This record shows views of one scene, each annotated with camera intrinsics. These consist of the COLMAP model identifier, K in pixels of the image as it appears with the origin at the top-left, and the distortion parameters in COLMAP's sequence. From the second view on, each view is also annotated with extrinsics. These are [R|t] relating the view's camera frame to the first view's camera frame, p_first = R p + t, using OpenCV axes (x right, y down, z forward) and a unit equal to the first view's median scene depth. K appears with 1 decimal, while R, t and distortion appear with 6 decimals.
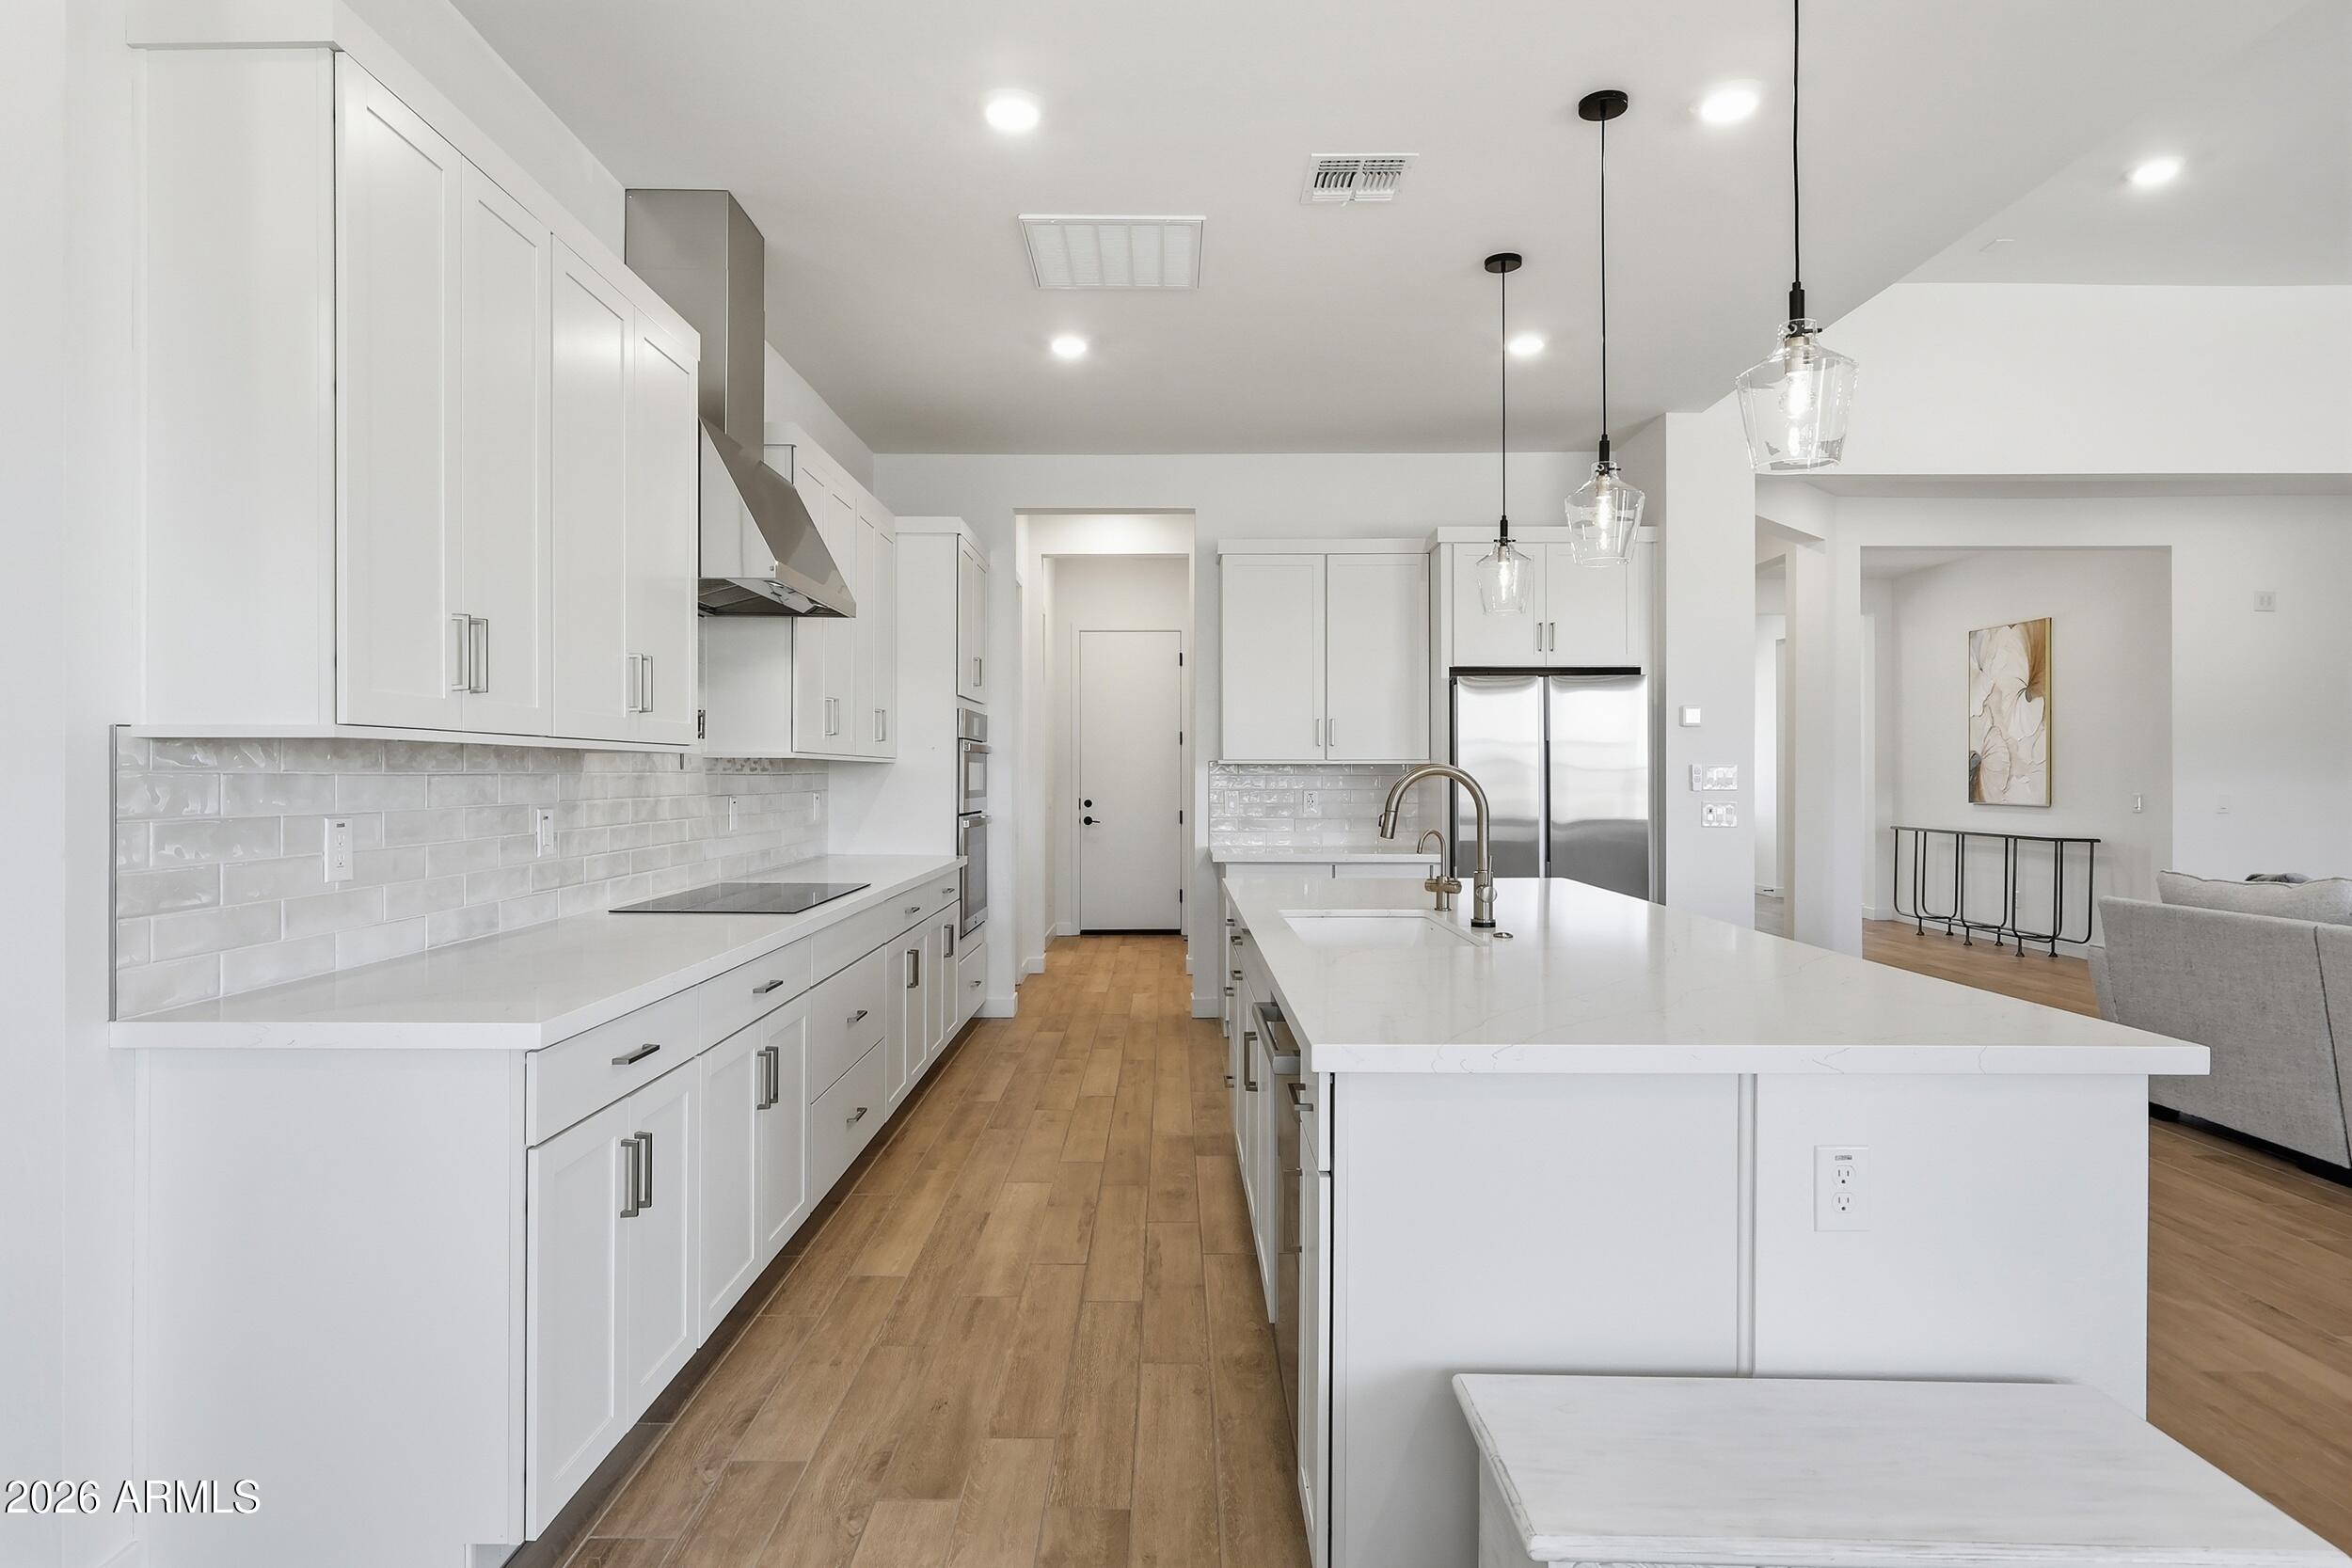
lens RADIAL K [[1271.9, 0, 1155.4], [0, 1271.9, 780.3], [0, 0, 1]] dist [-0.003137, -0.000404]
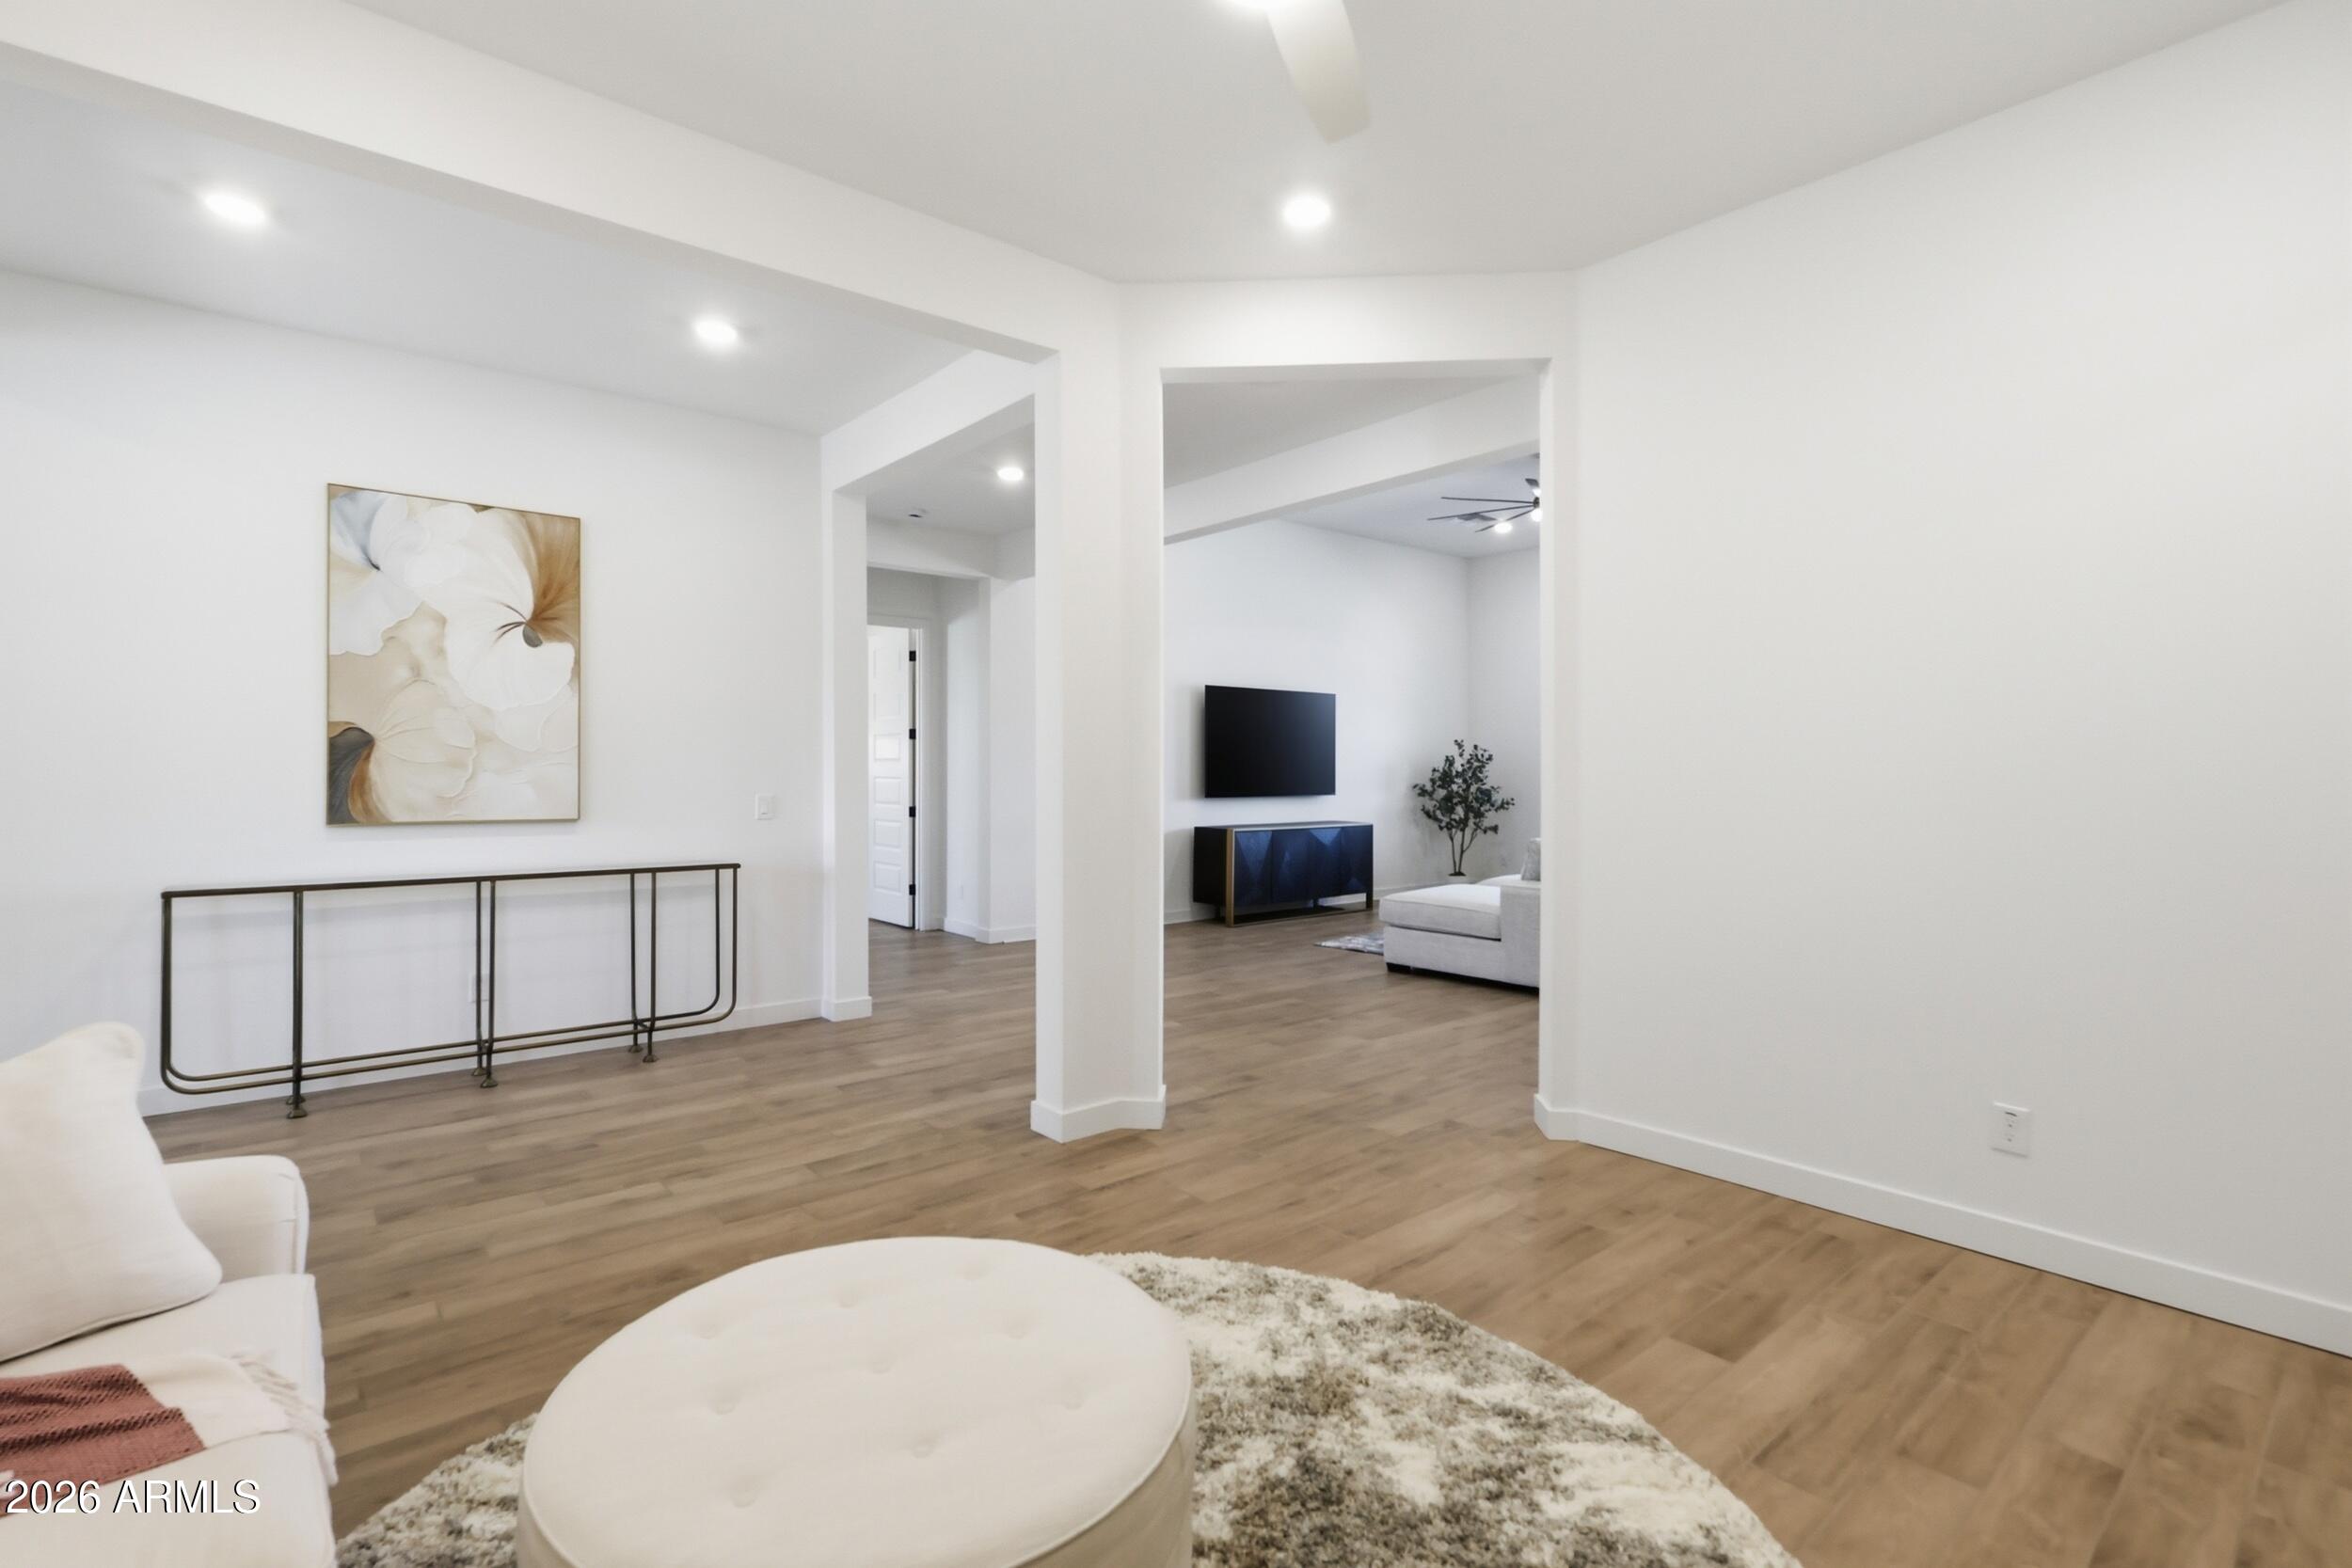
lens RADIAL K [[1083.7, 0, 1165.1], [0, 1083.7, 755.3], [0, 0, 1]] dist [0.000577, -0.000386]
pose [[-0.660142, 0.014499, 0.751001, 0.118951], [0.002560, 0.999851, -0.017052, -0.001756], [-0.751137, -0.009334, -0.660081, 1.181382]]
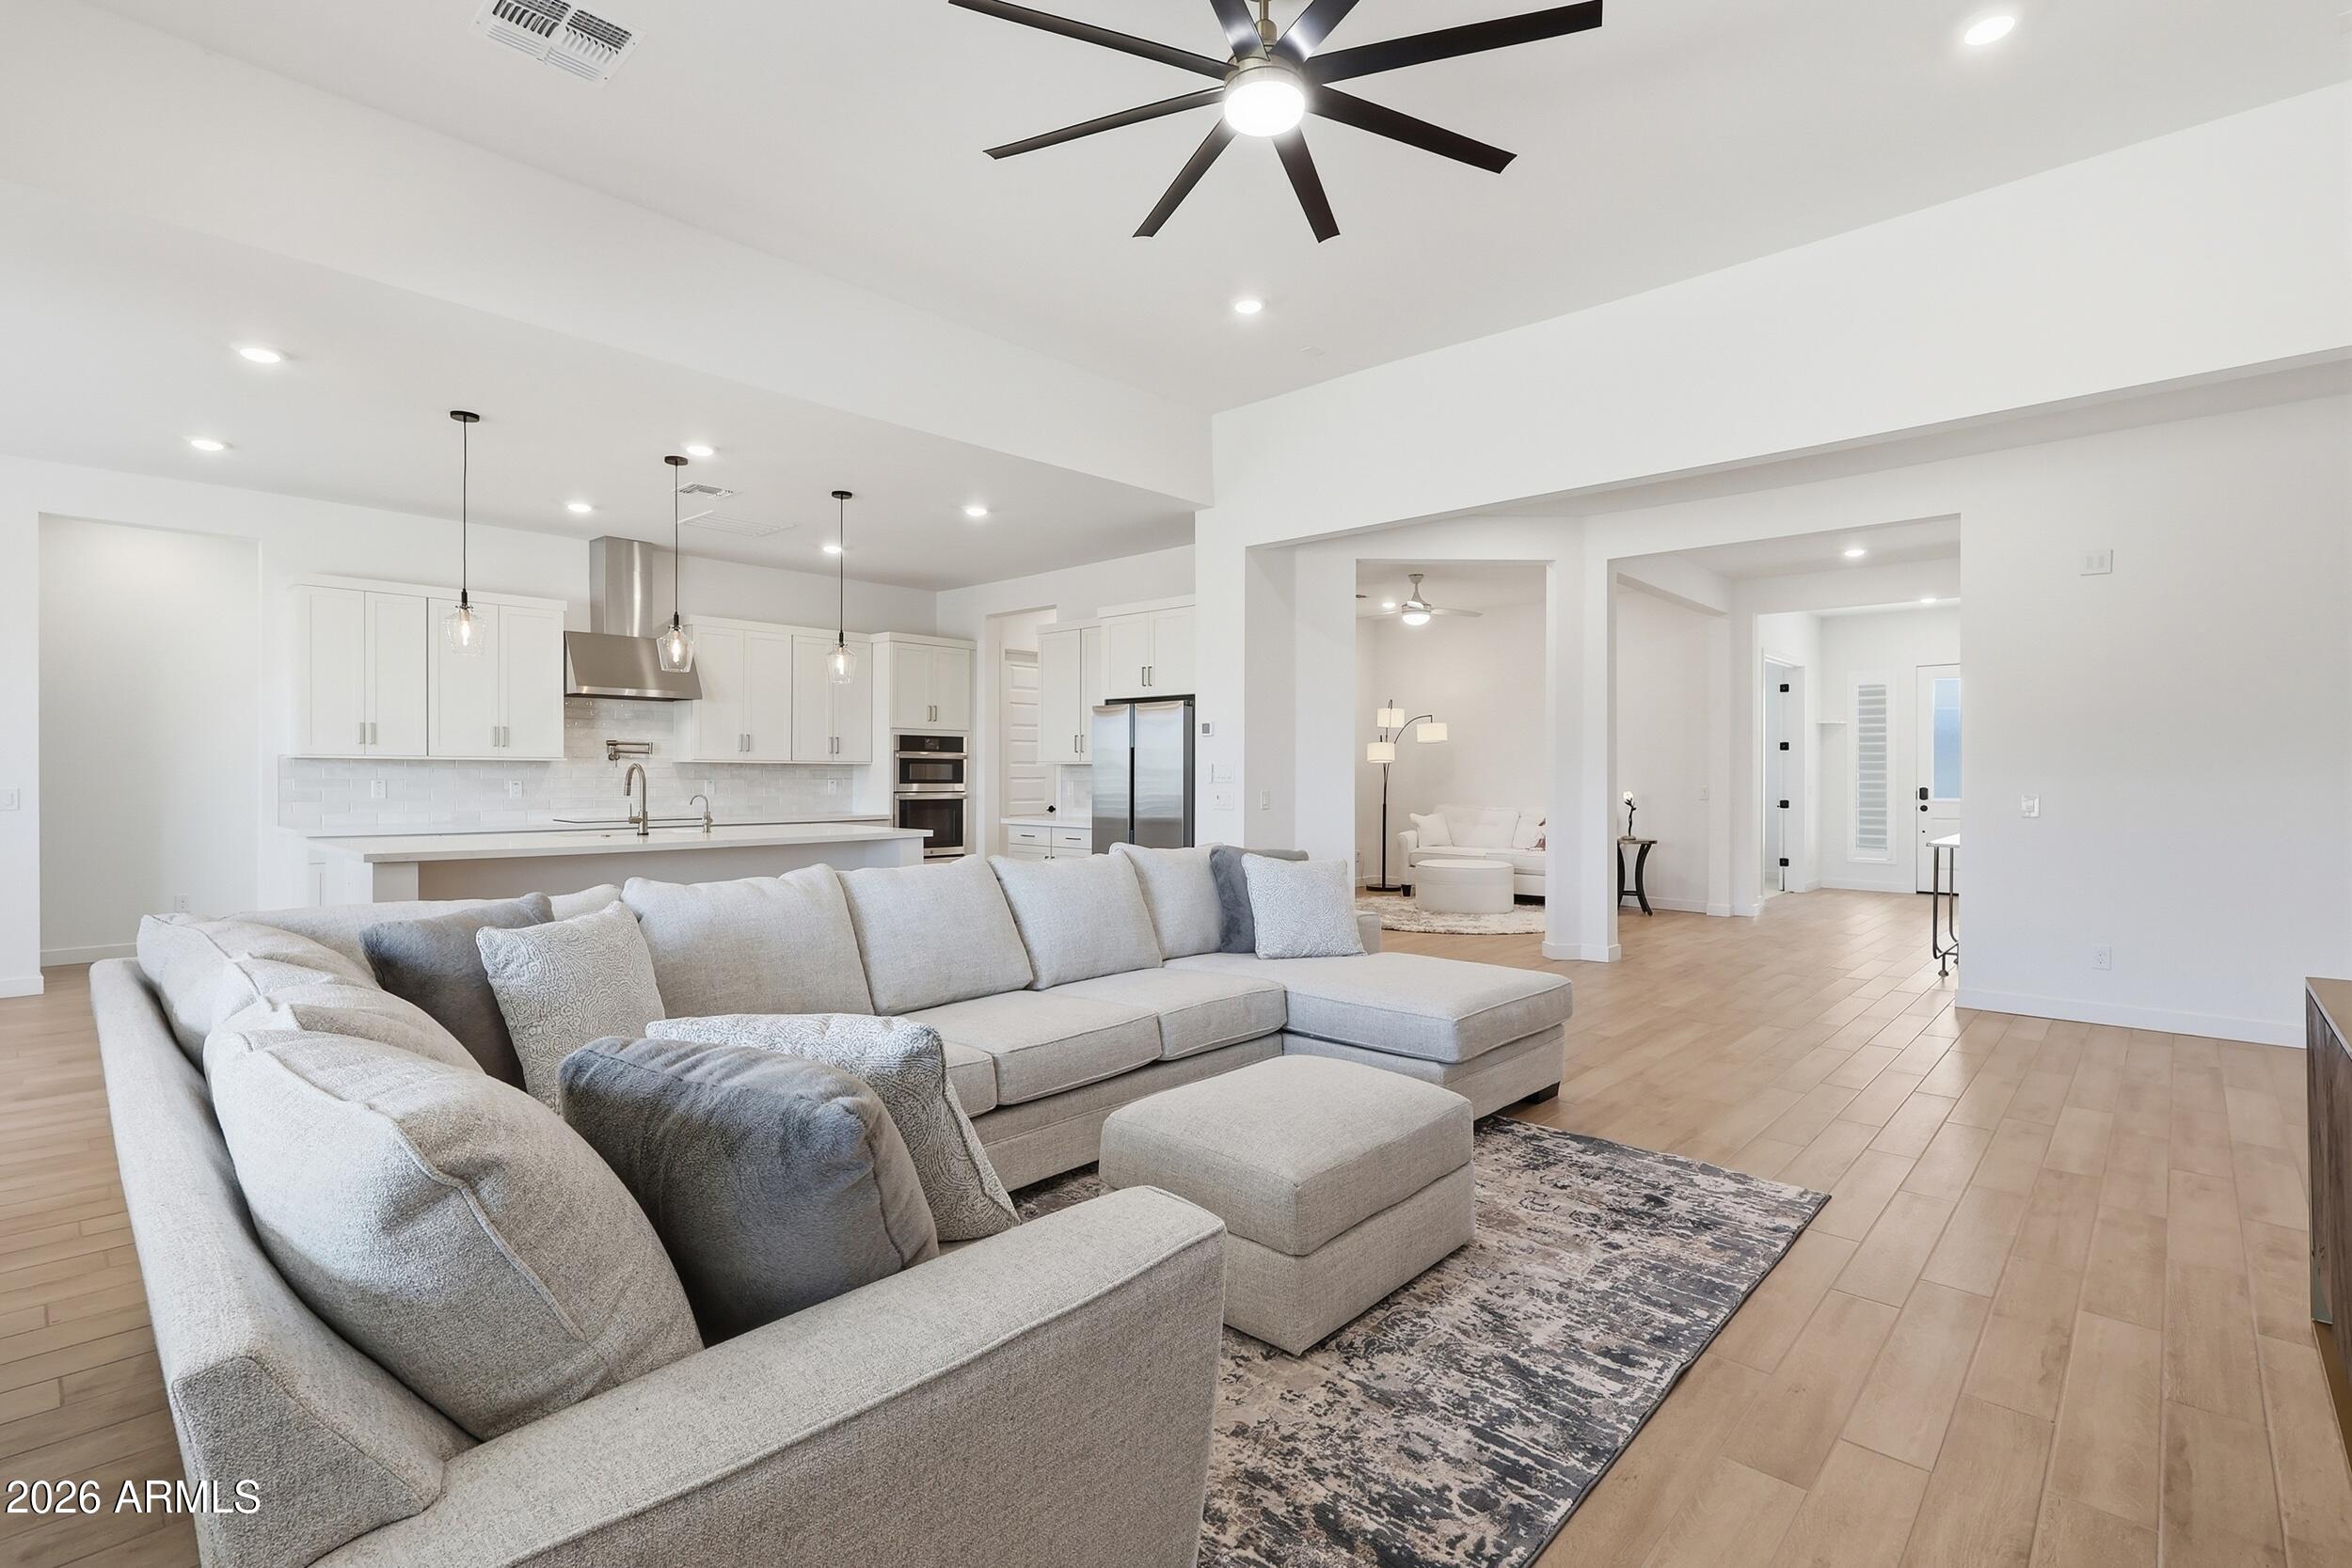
lens RADIAL K [[1083.7, 0, 1165.1], [0, 1083.7, 755.3], [0, 0, 1]] dist [0.000577, -0.000386]
pose [[0.744113, -0.008574, -0.667999, 0.799188], [-0.006796, 0.999769, -0.020402, 0.002034], [0.668020, 0.019721, 0.743882, 0.064021]]
